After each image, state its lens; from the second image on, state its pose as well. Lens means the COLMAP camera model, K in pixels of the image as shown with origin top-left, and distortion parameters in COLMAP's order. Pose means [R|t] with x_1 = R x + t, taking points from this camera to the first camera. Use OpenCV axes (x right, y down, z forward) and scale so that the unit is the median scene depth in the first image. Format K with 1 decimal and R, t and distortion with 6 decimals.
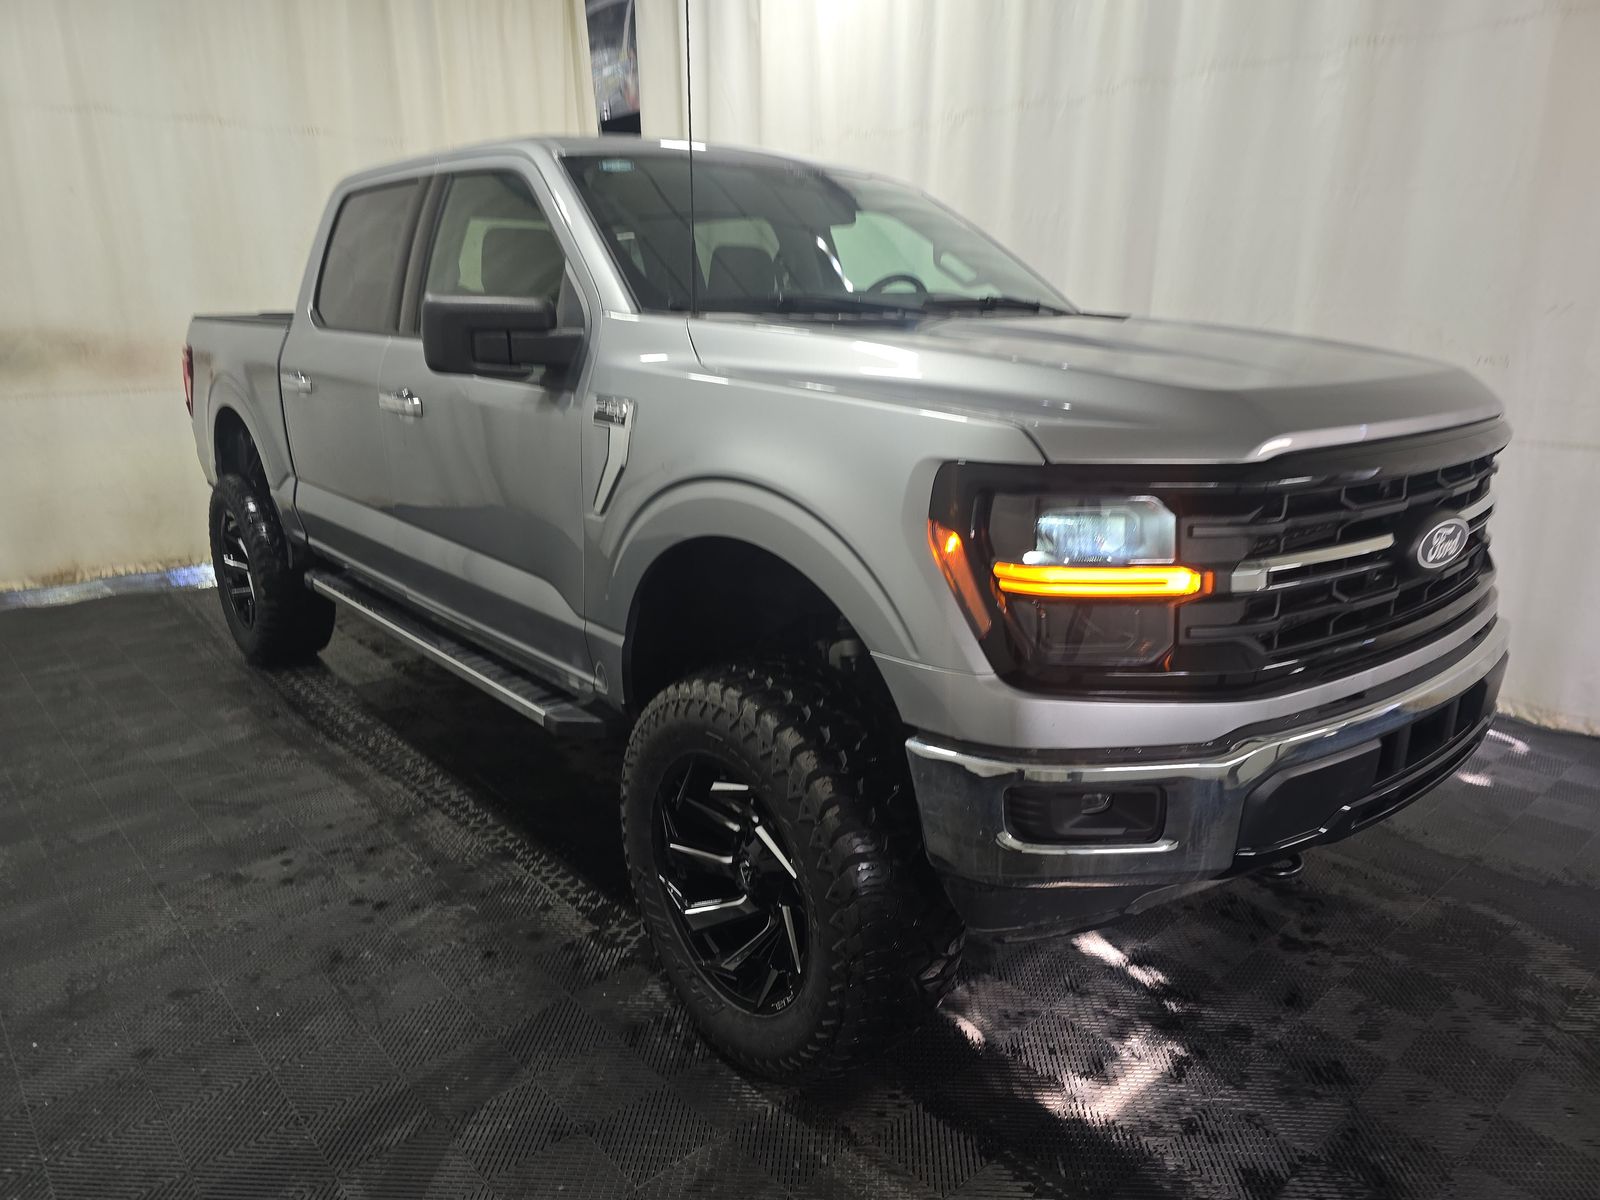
lens RADIAL K [[1062.5, 0, 800.0], [0, 1062.5, 600.0], [0, 0, 1]] dist [0.025725, -0.001631]
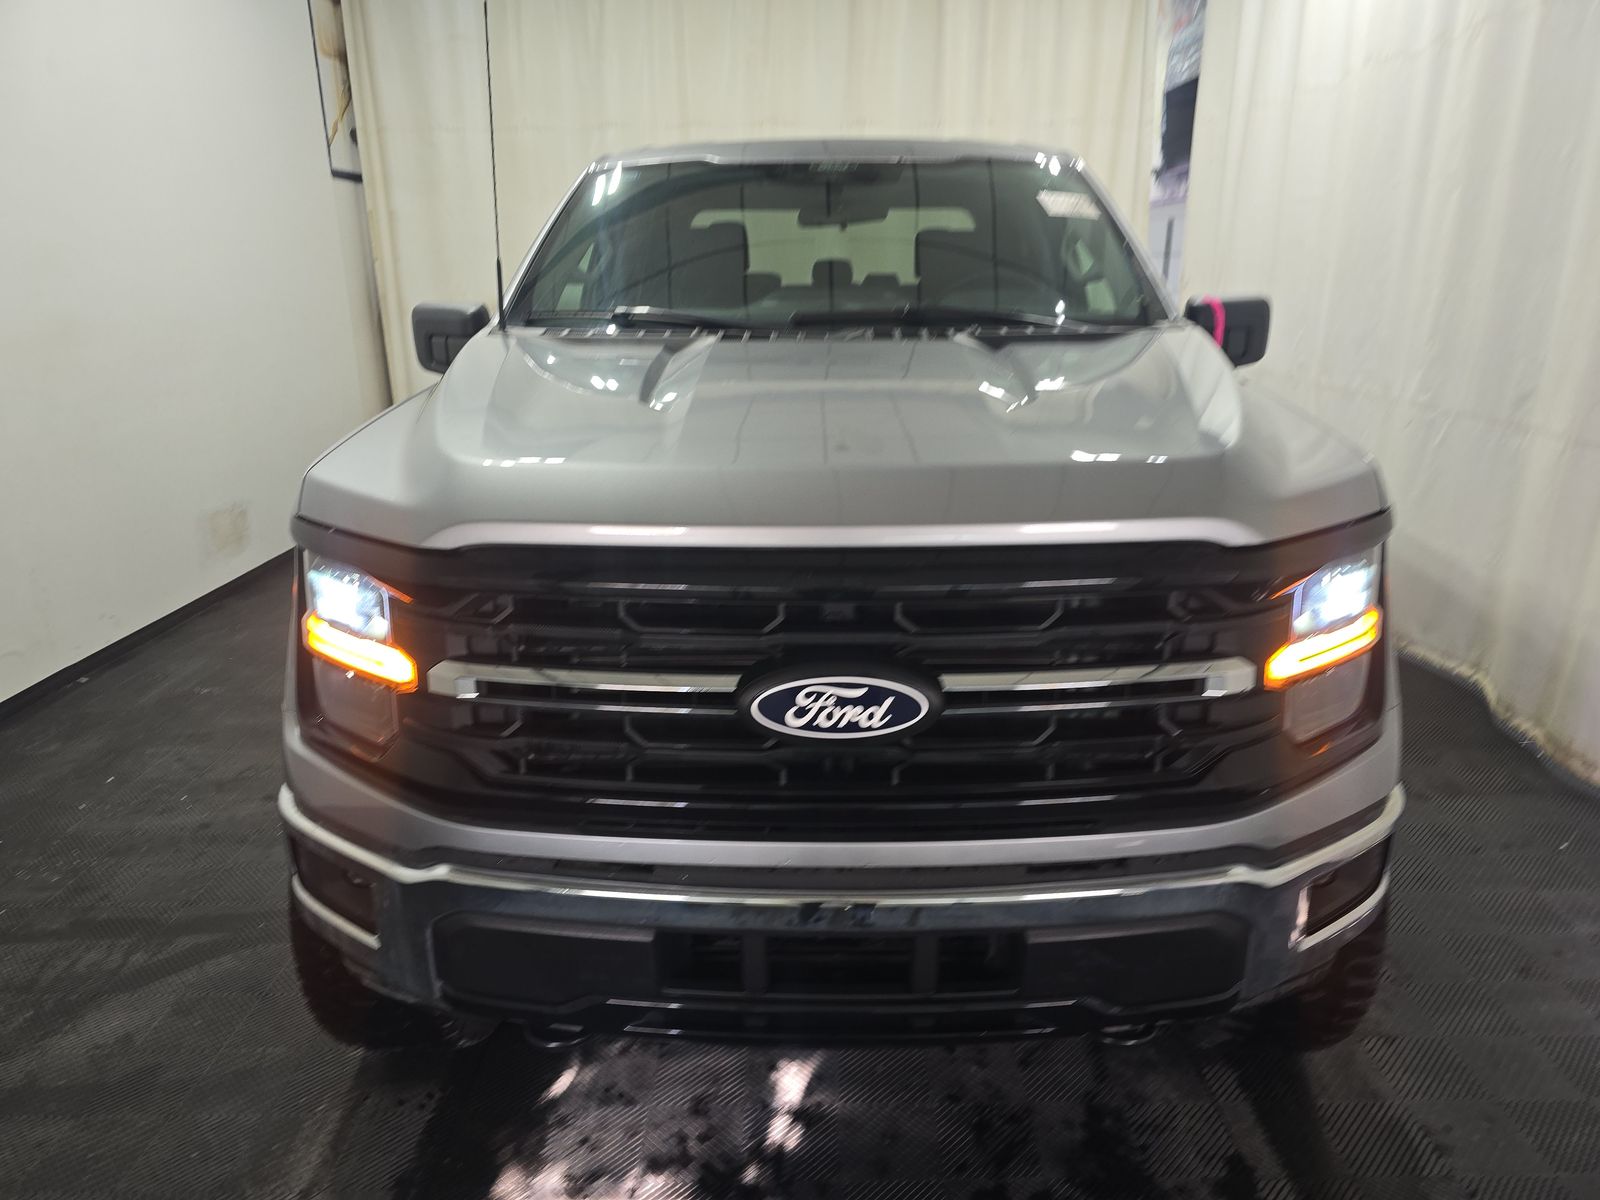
lens RADIAL K [[1108.4, 0, 800.0], [0, 1108.4, 600.0], [0, 0, 1]] dist [0.005621, -0.001823]
pose [[0.756703, 0.194970, -0.624010, 0.882252], [-0.158657, 0.980727, 0.114031, -0.172860], [0.634215, 0.012716, 0.773052, 0.374242]]
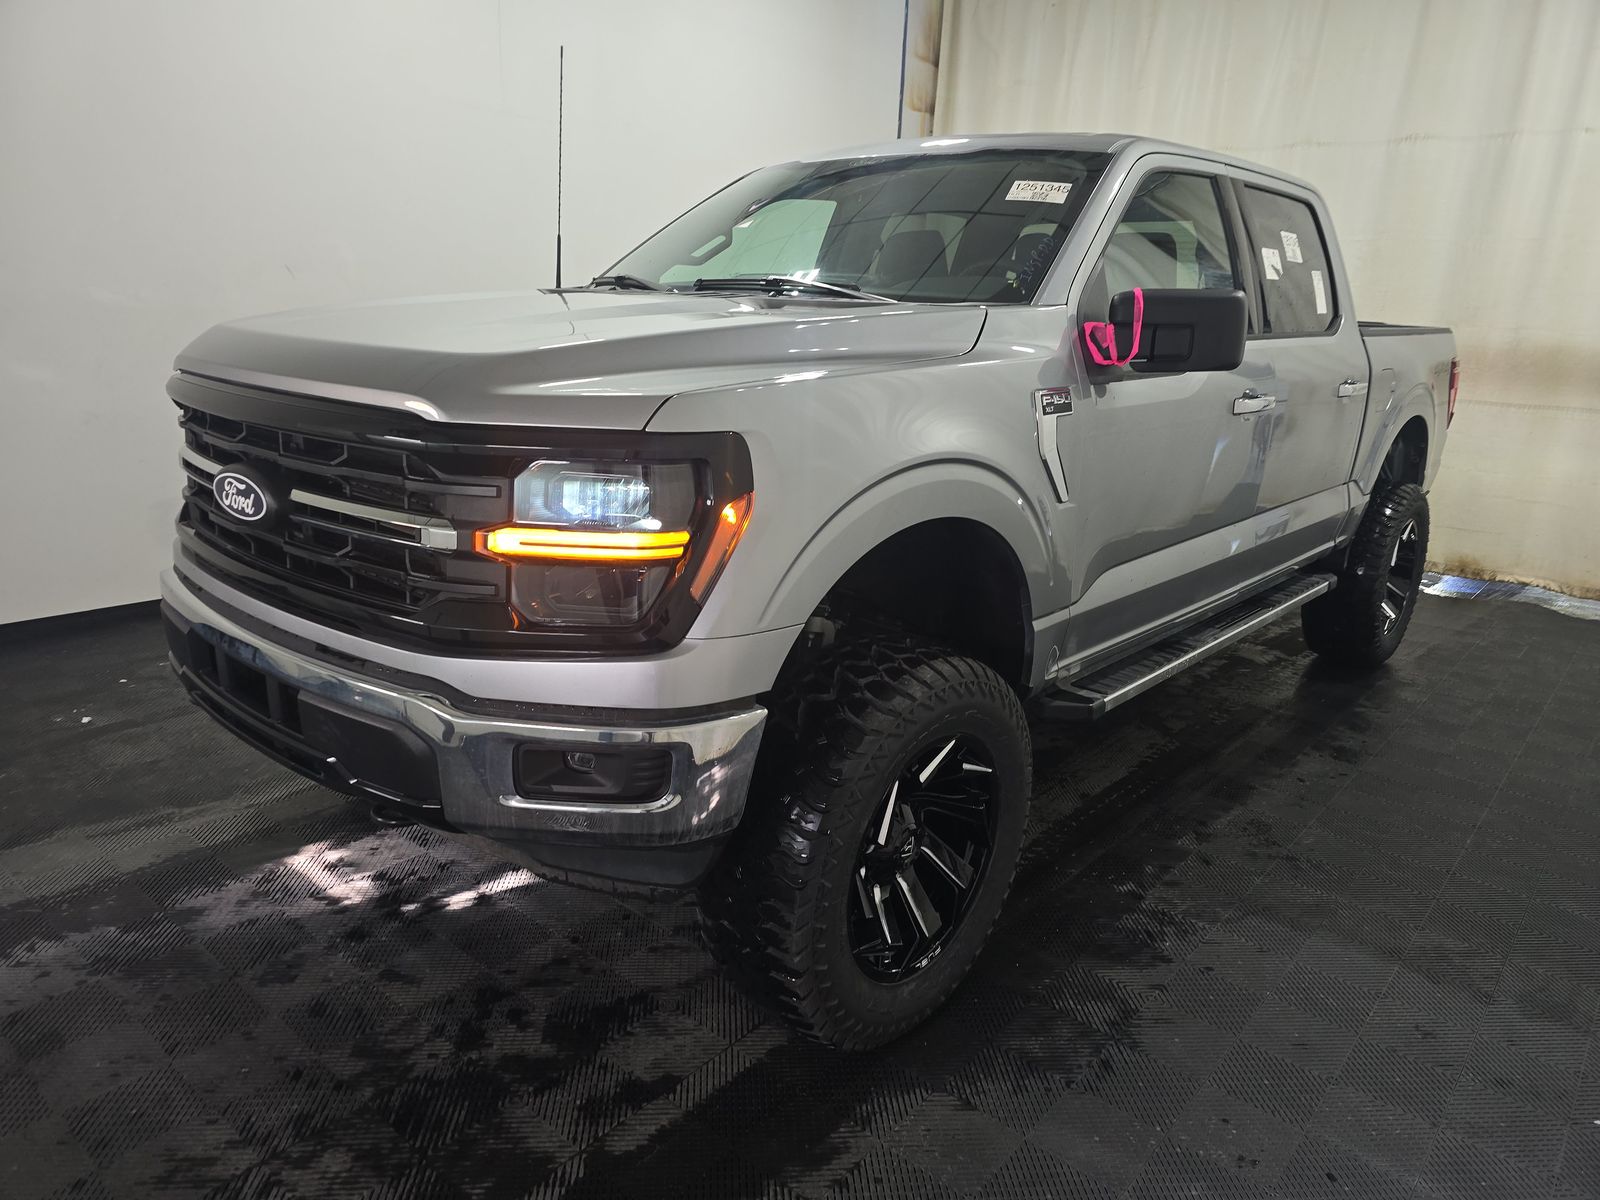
lens RADIAL K [[1062.5, 0, 800.0], [0, 1062.5, 600.0], [0, 0, 1]] dist [0.025725, -0.001631]
pose [[0.158757, 0.284940, -0.945307, 1.445214], [-0.283591, 0.930264, 0.232779, -0.300443], [0.945713, 0.231125, 0.228492, 1.123001]]
